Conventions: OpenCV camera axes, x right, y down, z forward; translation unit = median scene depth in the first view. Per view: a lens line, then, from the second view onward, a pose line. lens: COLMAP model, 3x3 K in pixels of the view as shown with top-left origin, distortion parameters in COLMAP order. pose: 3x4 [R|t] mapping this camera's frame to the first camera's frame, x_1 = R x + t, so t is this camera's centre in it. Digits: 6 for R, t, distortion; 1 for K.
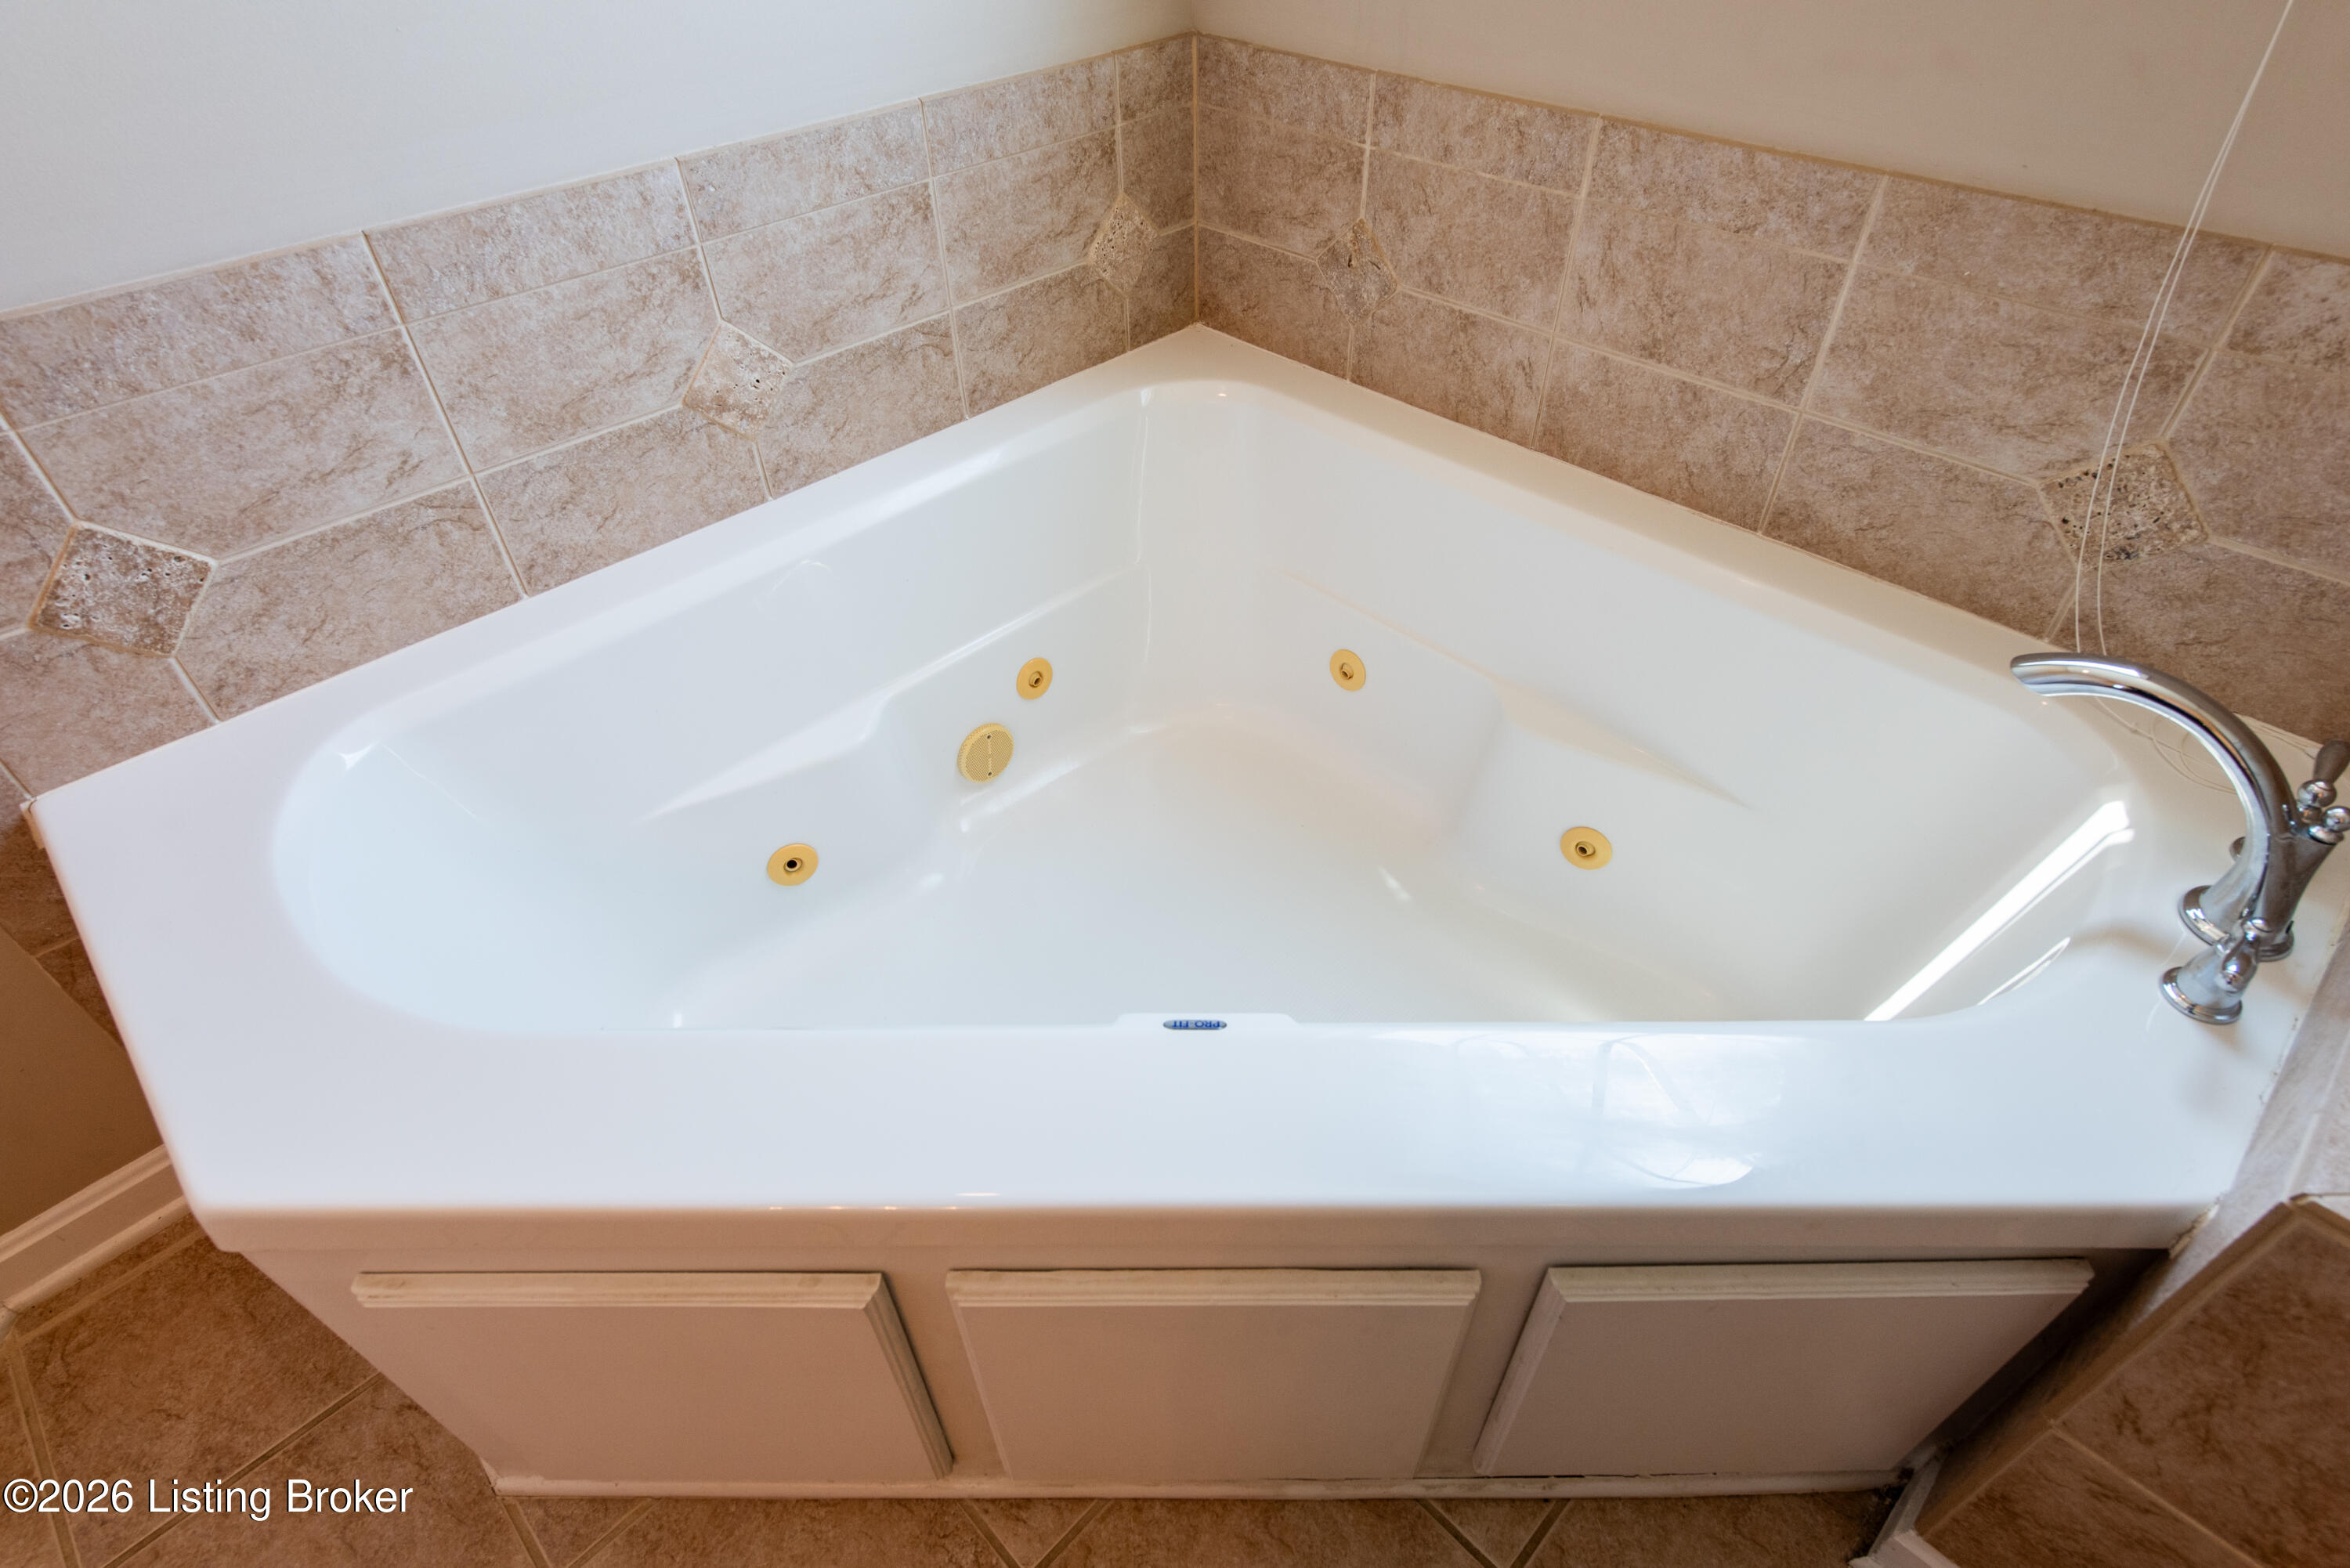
lens RADIAL K [[1208.7, 0, 1175.0], [0, 1208.7, 784.0], [0, 0, 1]] dist [0.019853, -0.011529]
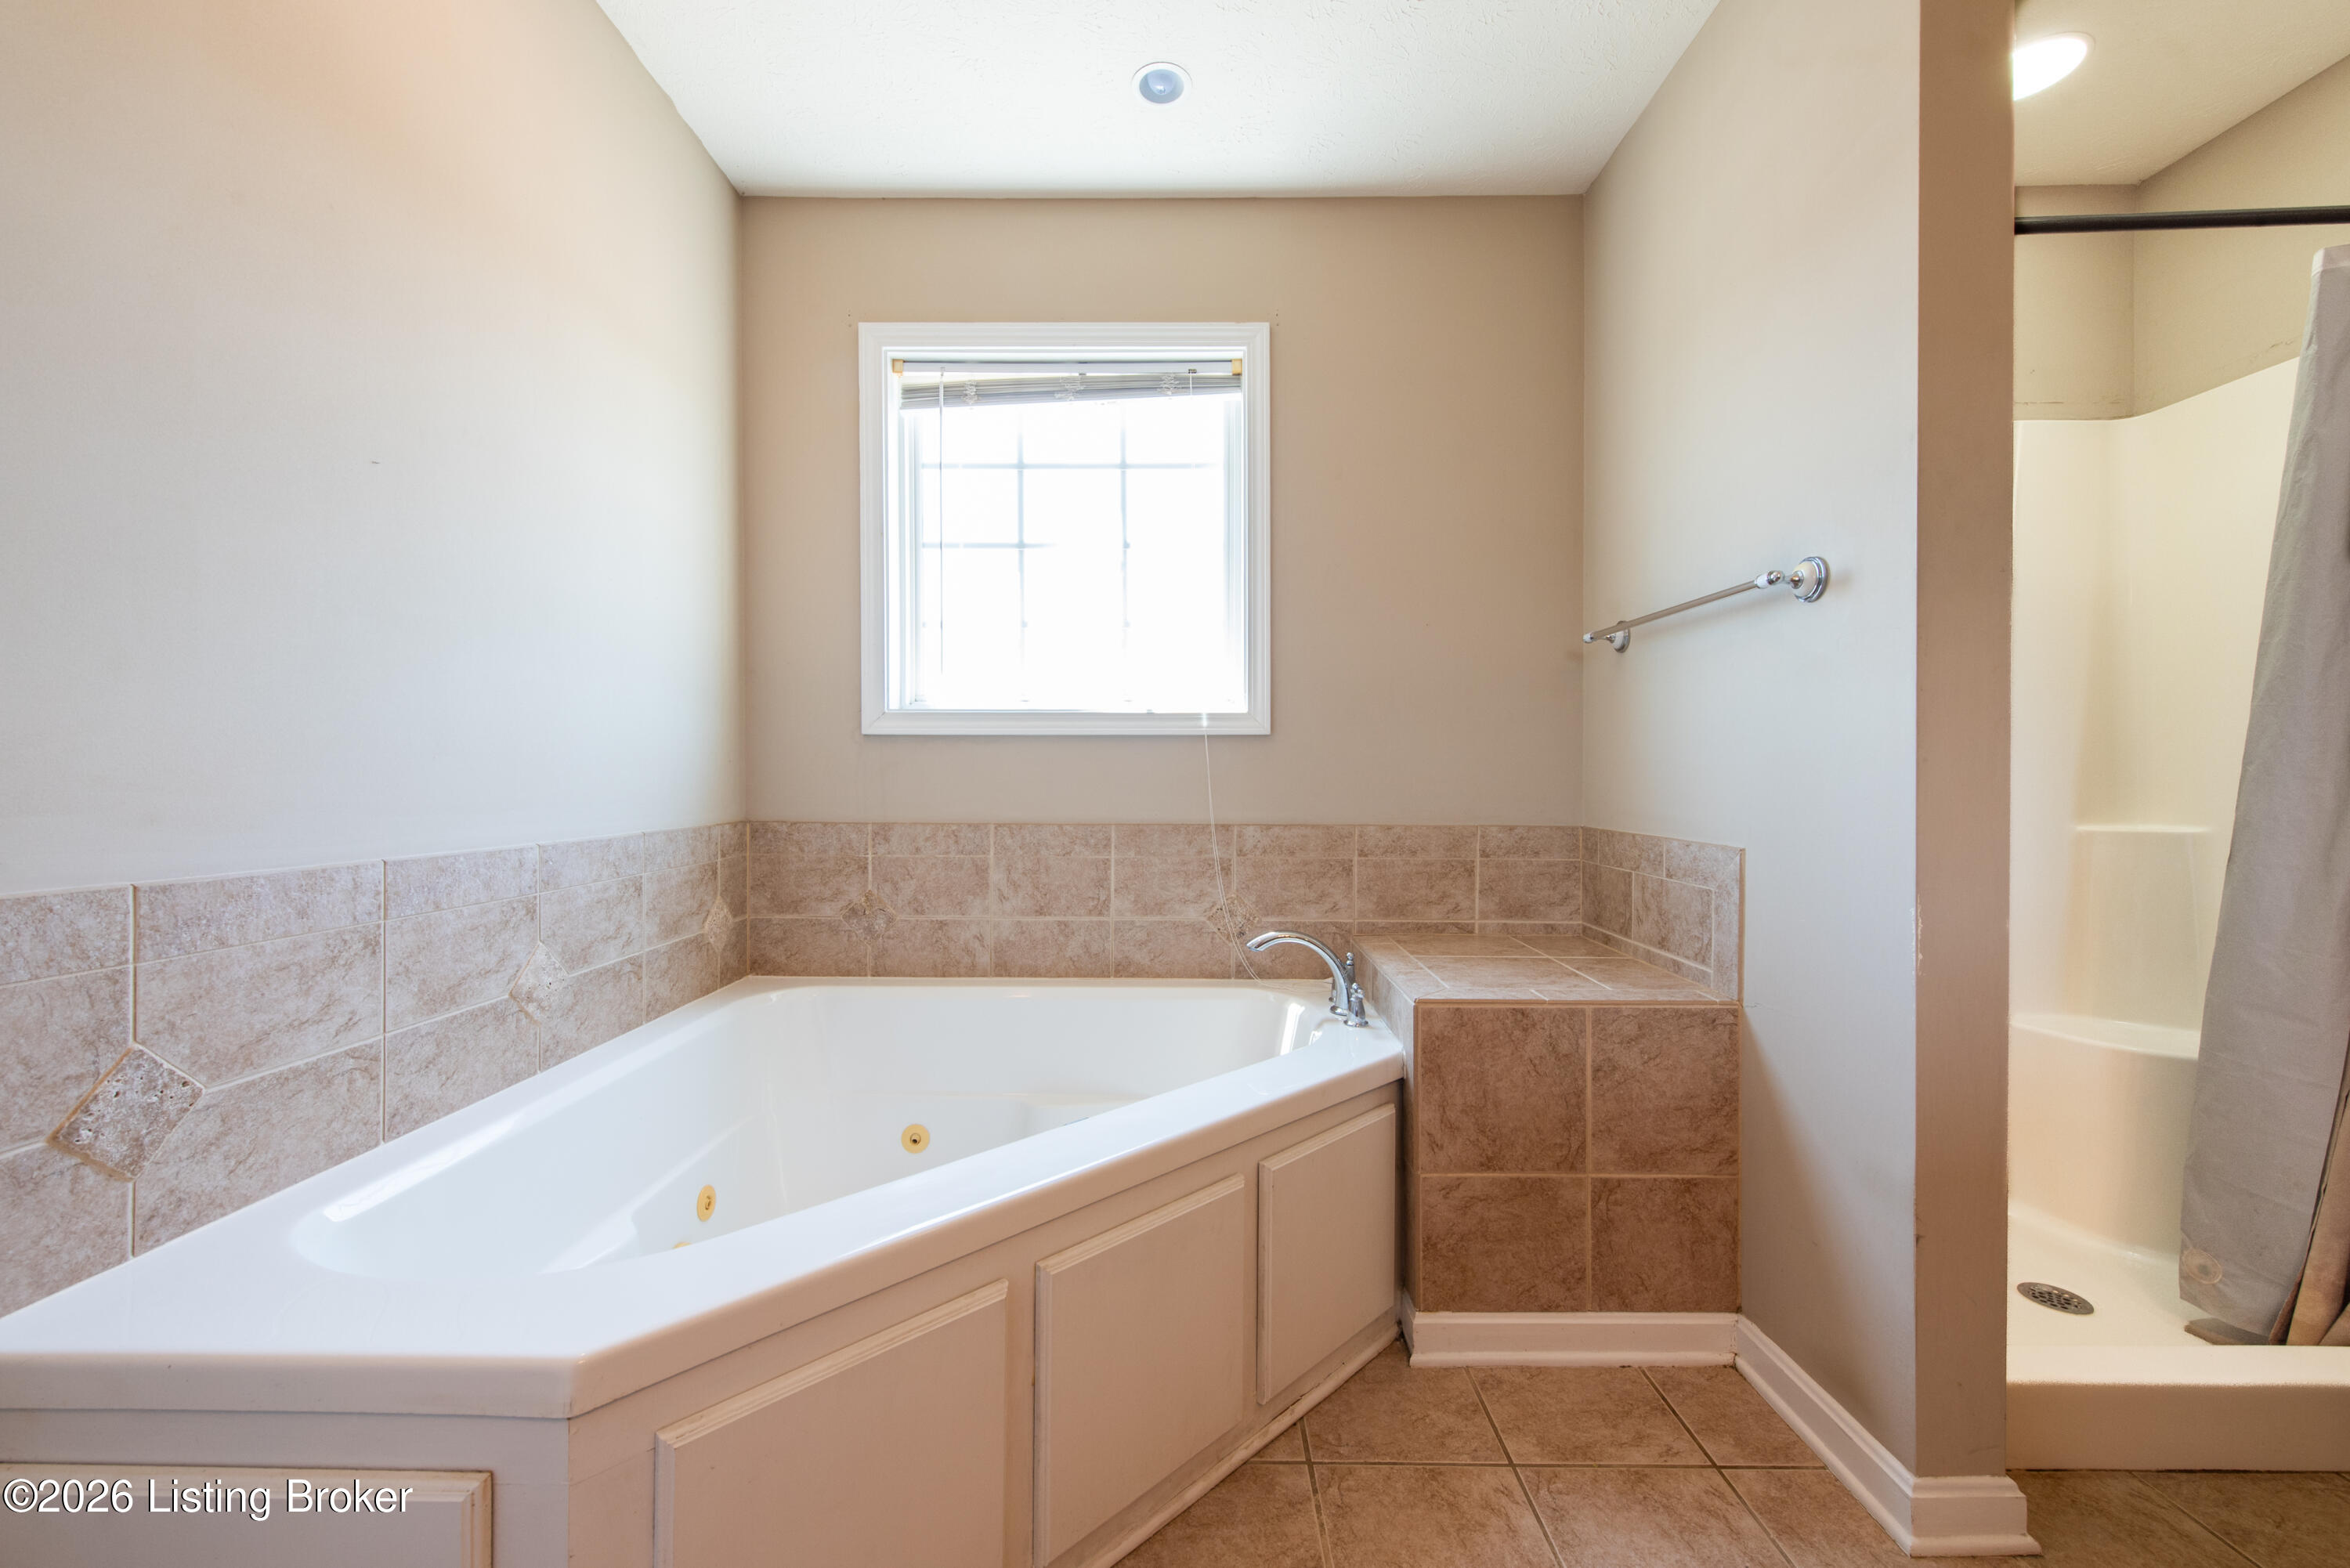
lens RADIAL K [[948.6, 0, 1175.0], [0, 948.6, 784.0], [0, 0, 1]] dist [0.014042, -0.005660]
pose [[0.705120, 0.019235, 0.708827, -0.666042], [0.464382, 0.742910, -0.482114, 0.417422], [-0.535868, 0.669115, 0.514909, -0.171264]]
